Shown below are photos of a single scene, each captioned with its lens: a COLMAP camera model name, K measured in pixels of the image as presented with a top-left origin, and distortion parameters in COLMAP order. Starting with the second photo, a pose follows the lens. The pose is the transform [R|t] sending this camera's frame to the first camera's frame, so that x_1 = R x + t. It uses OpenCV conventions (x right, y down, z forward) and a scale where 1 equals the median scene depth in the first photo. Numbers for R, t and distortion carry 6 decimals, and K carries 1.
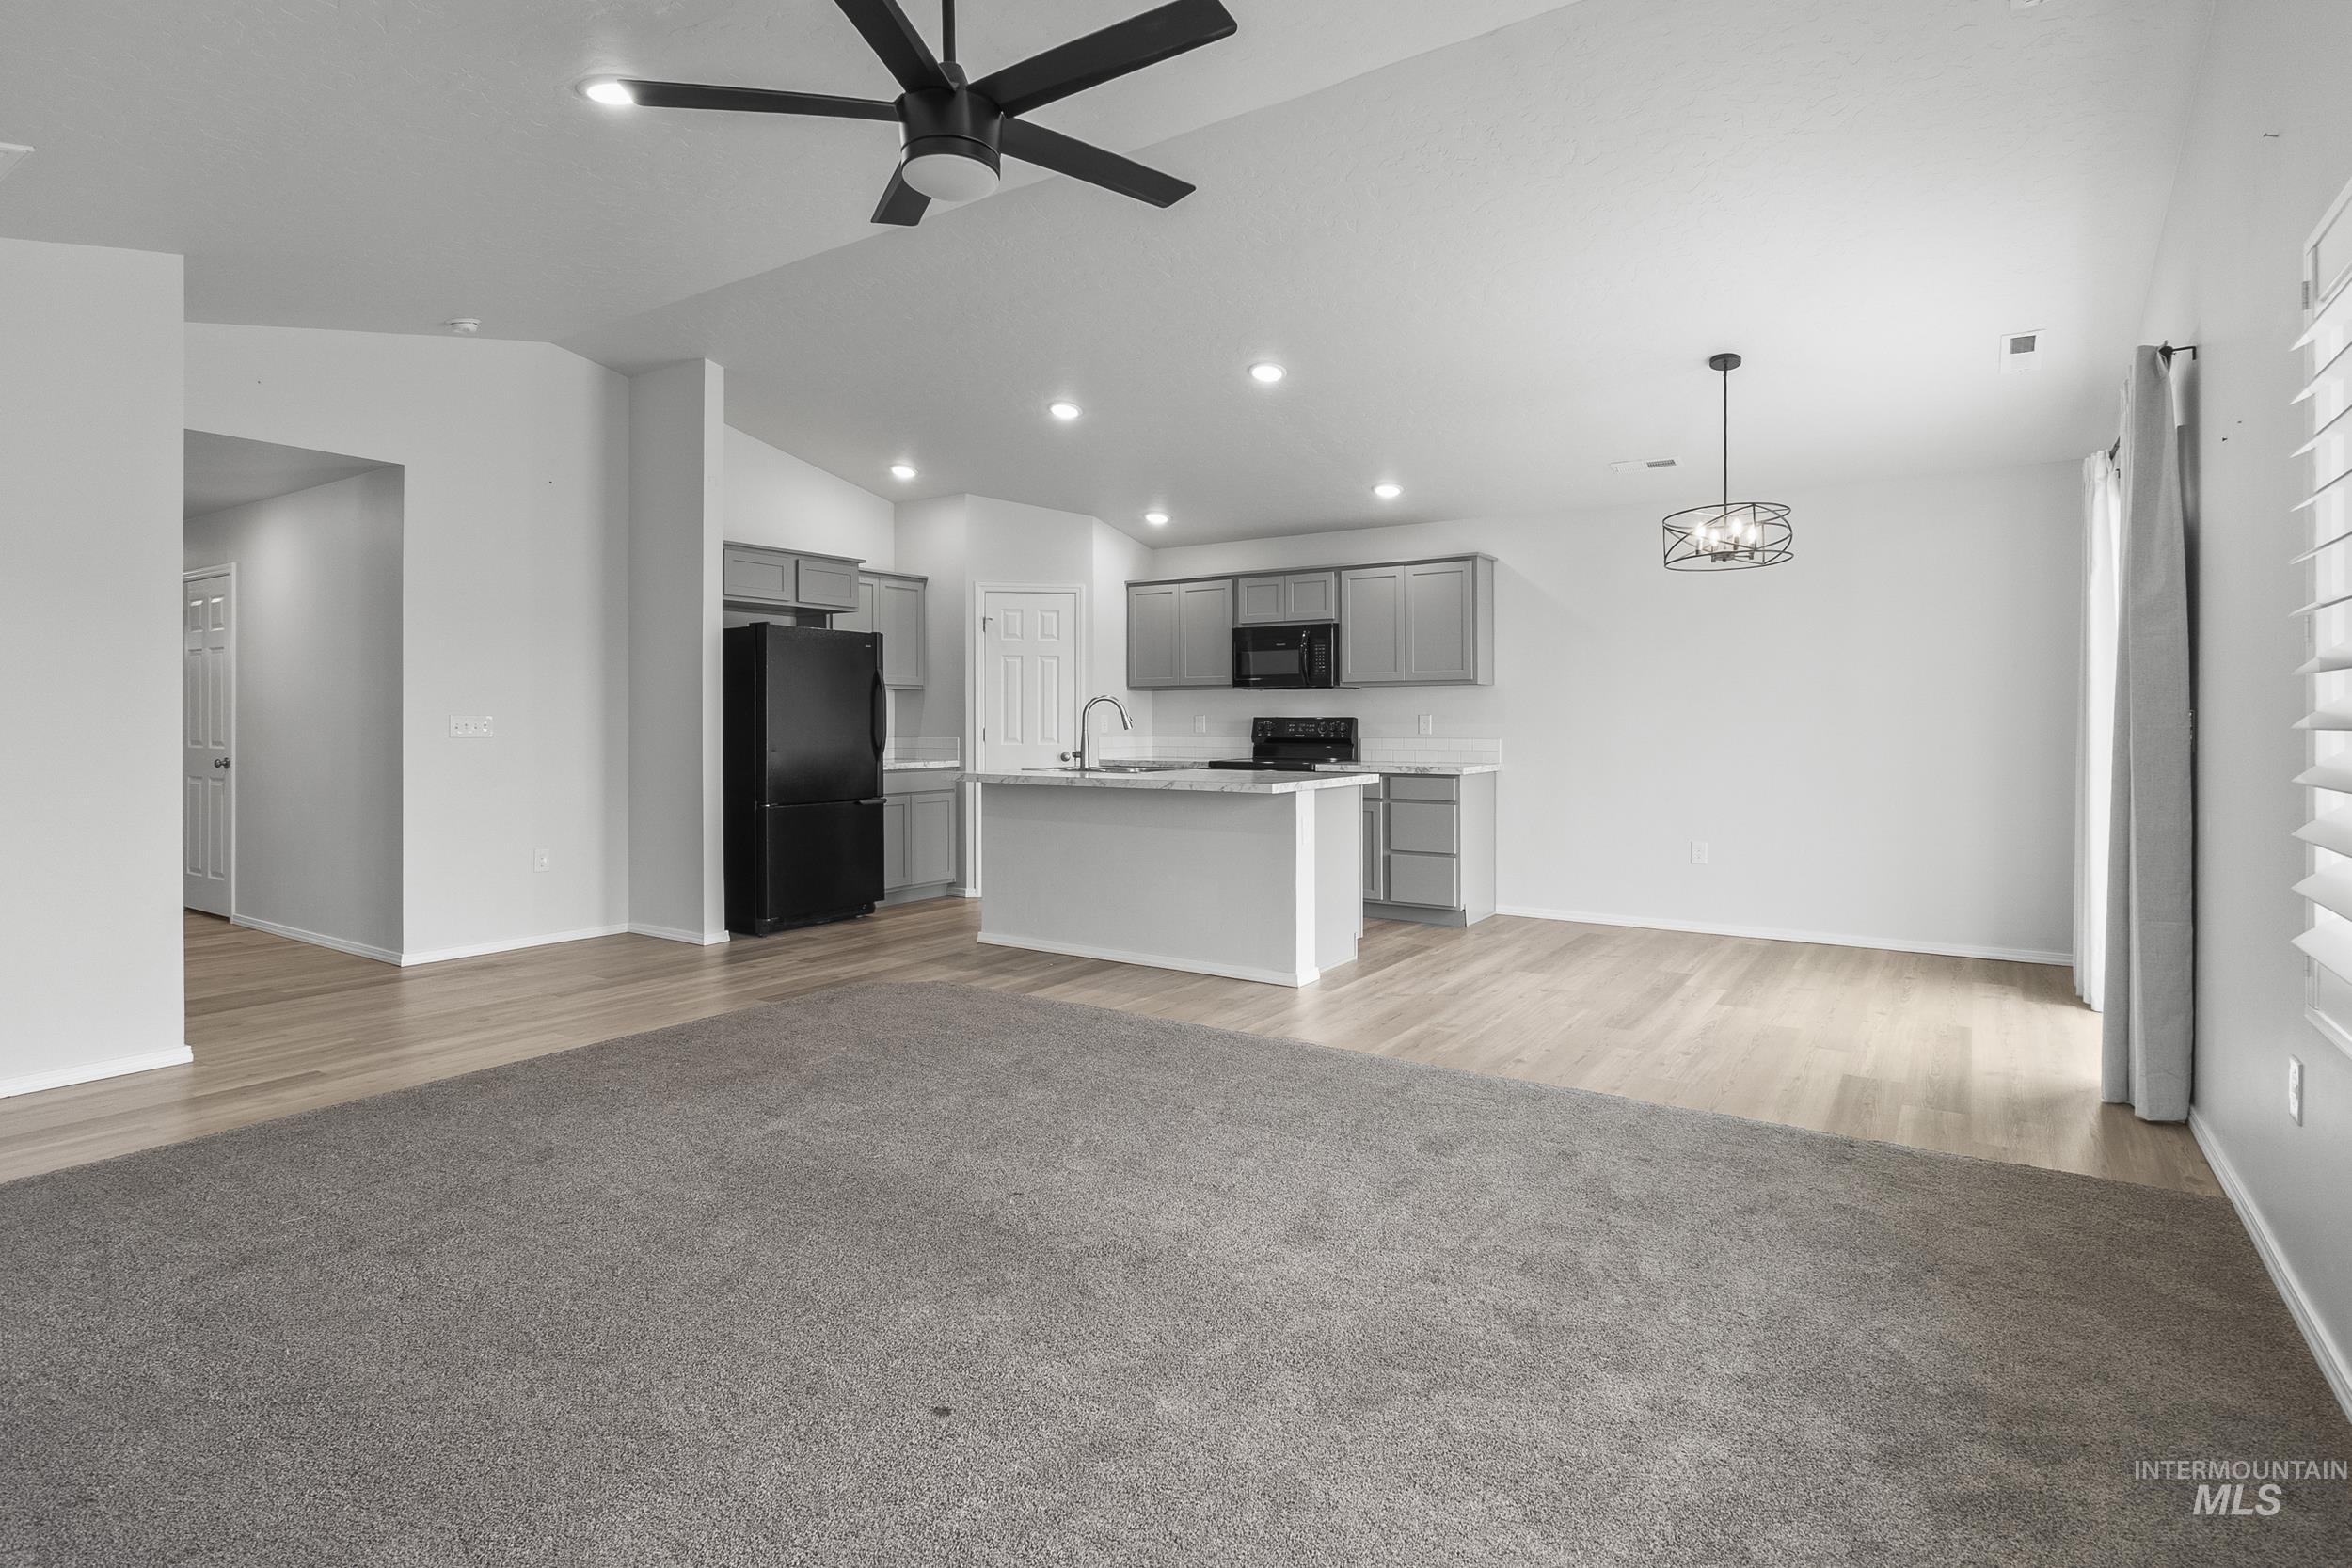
lens RADIAL K [[1187.7, 0, 1180.9], [0, 1187.7, 726.3], [0, 0, 1]] dist [-0.000742, -0.000029]
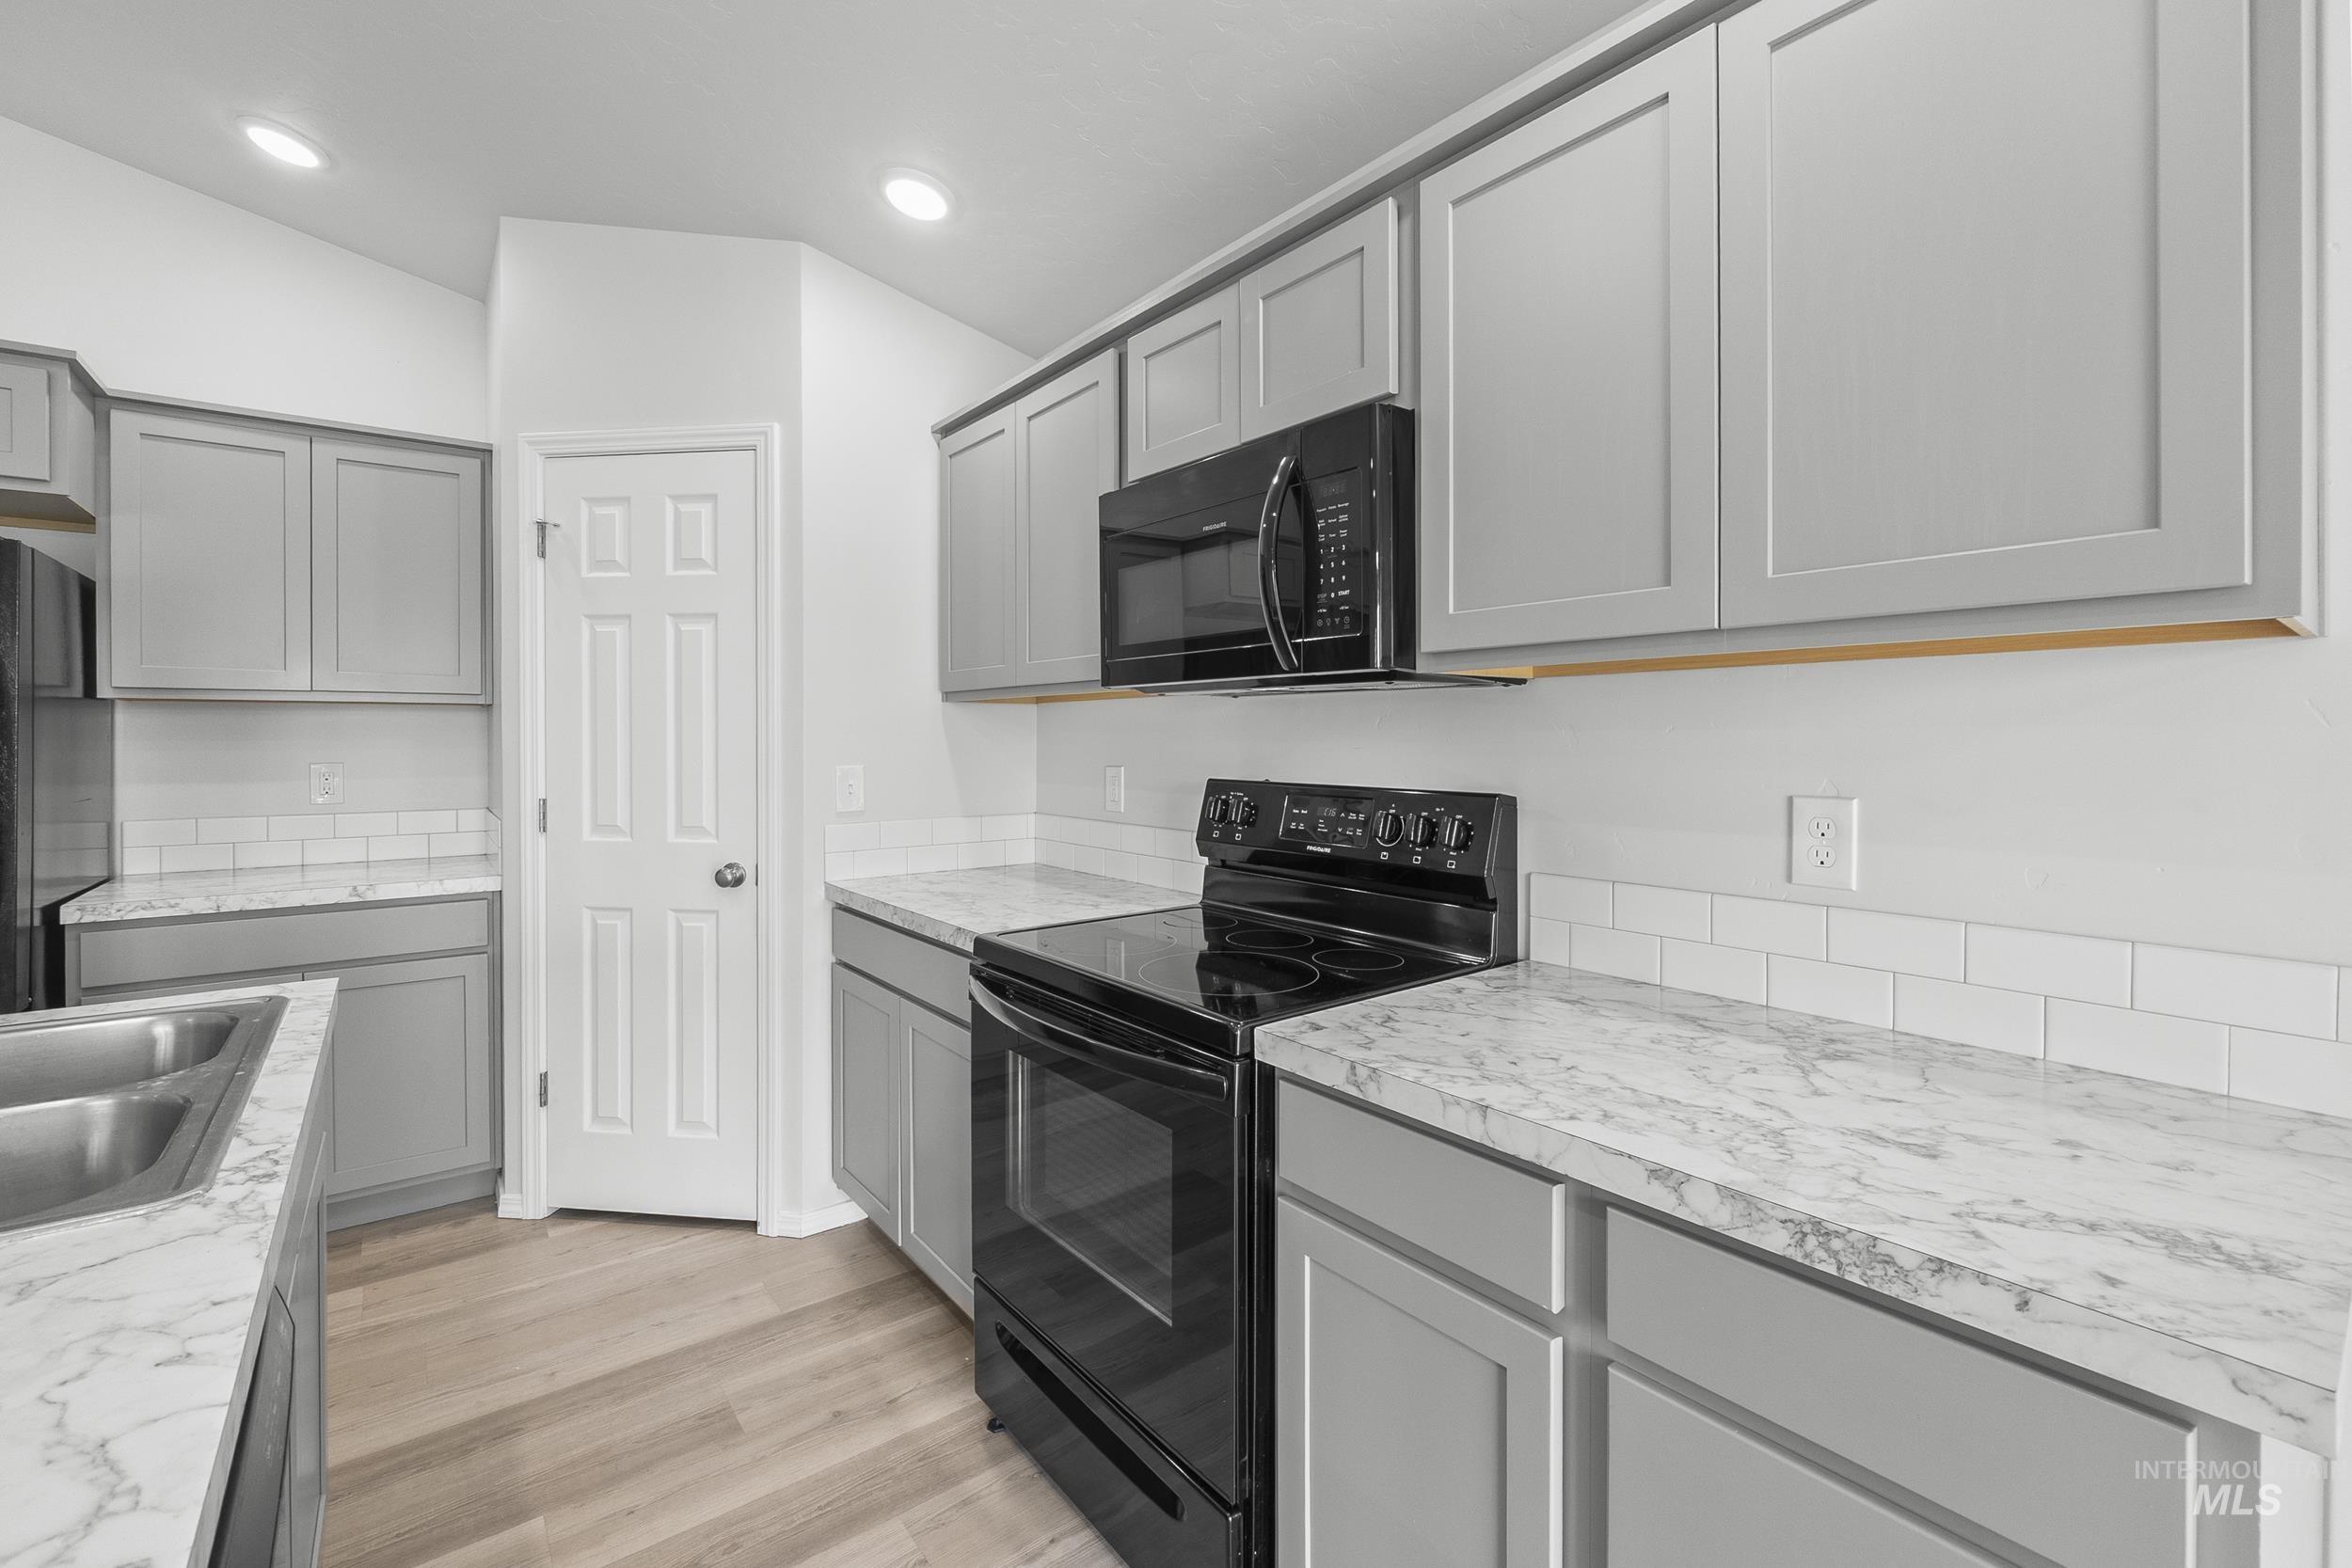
lens RADIAL K [[1004.1, 0, 1173.6], [0, 1004.1, 743.4], [0, 0, 1]] dist [-0.000923, -0.000104]
pose [[0.949091, 0.002372, -0.314993, 0.151071], [-0.001686, 0.999996, 0.002452, -0.019370], [0.314997, -0.001796, 0.949091, 0.789634]]
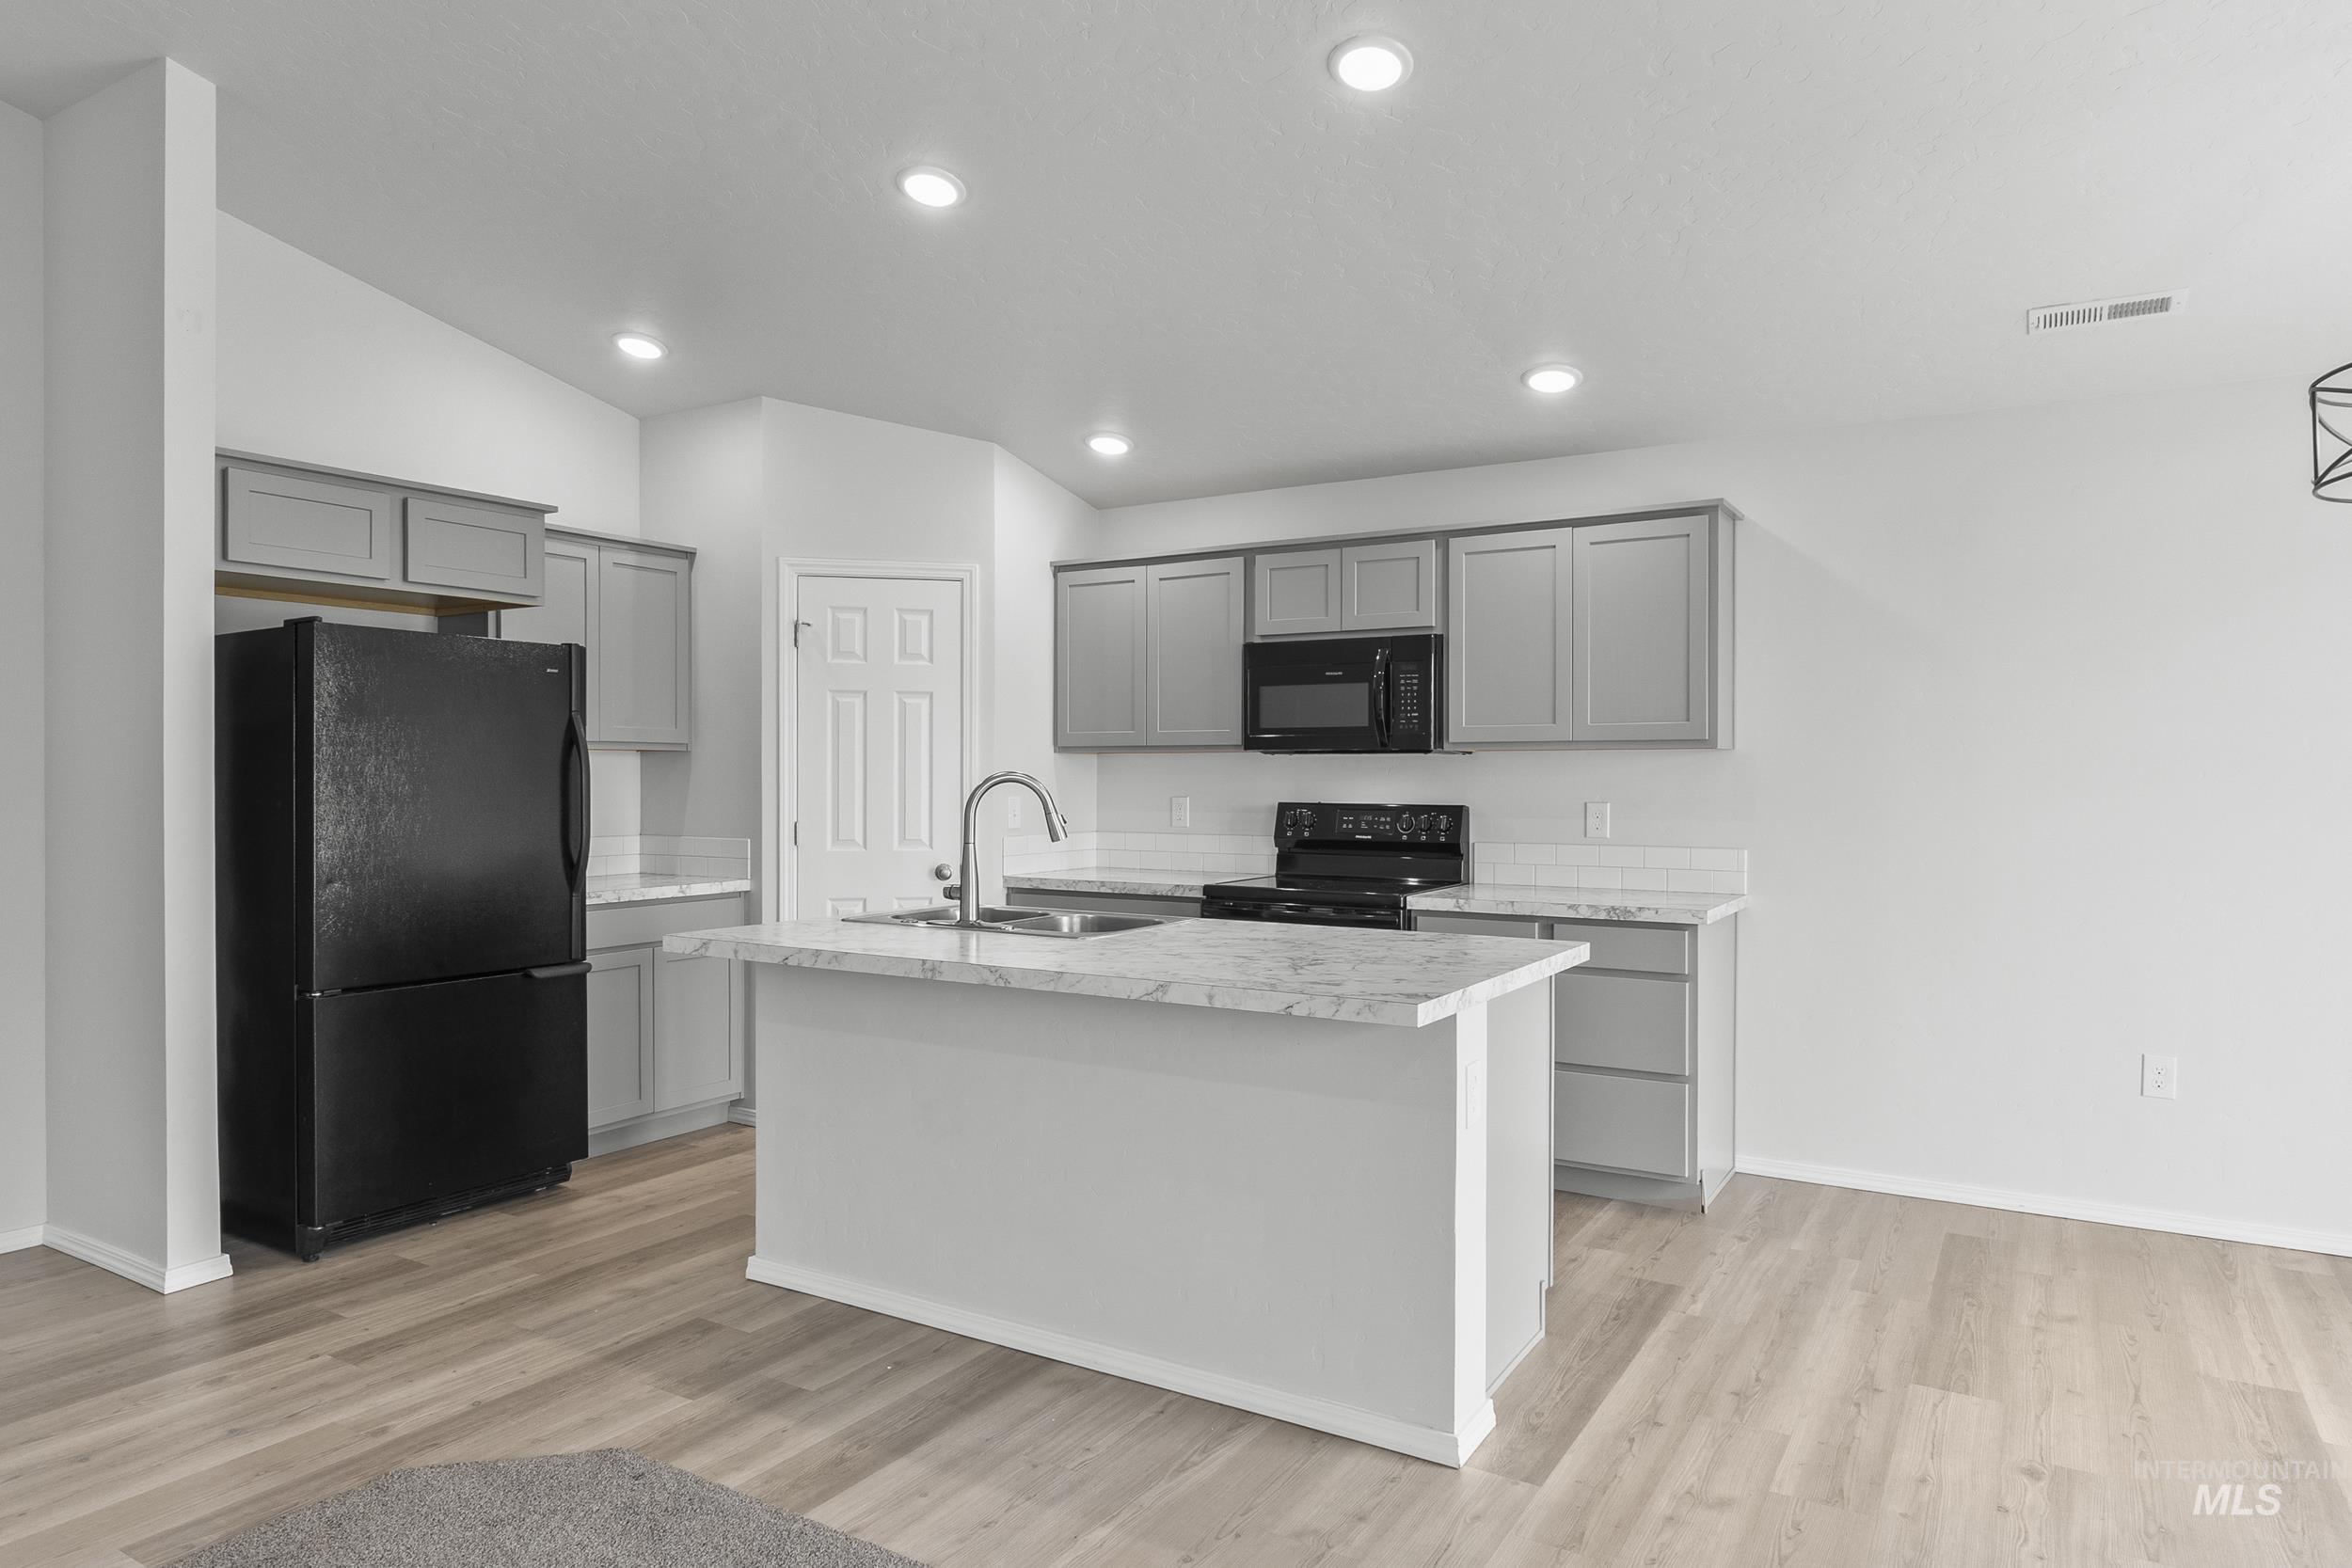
lens RADIAL K [[1441.5, 0, 1173.3], [0, 1441.5, 788.6], [0, 0, 1]] dist [0.003336, 0.000728]
pose [[0.999141, 0.002689, 0.041363, -0.018424], [-0.002881, 0.999985, 0.004586, -0.018478], [-0.041350, -0.004701, 0.999134, 0.339765]]
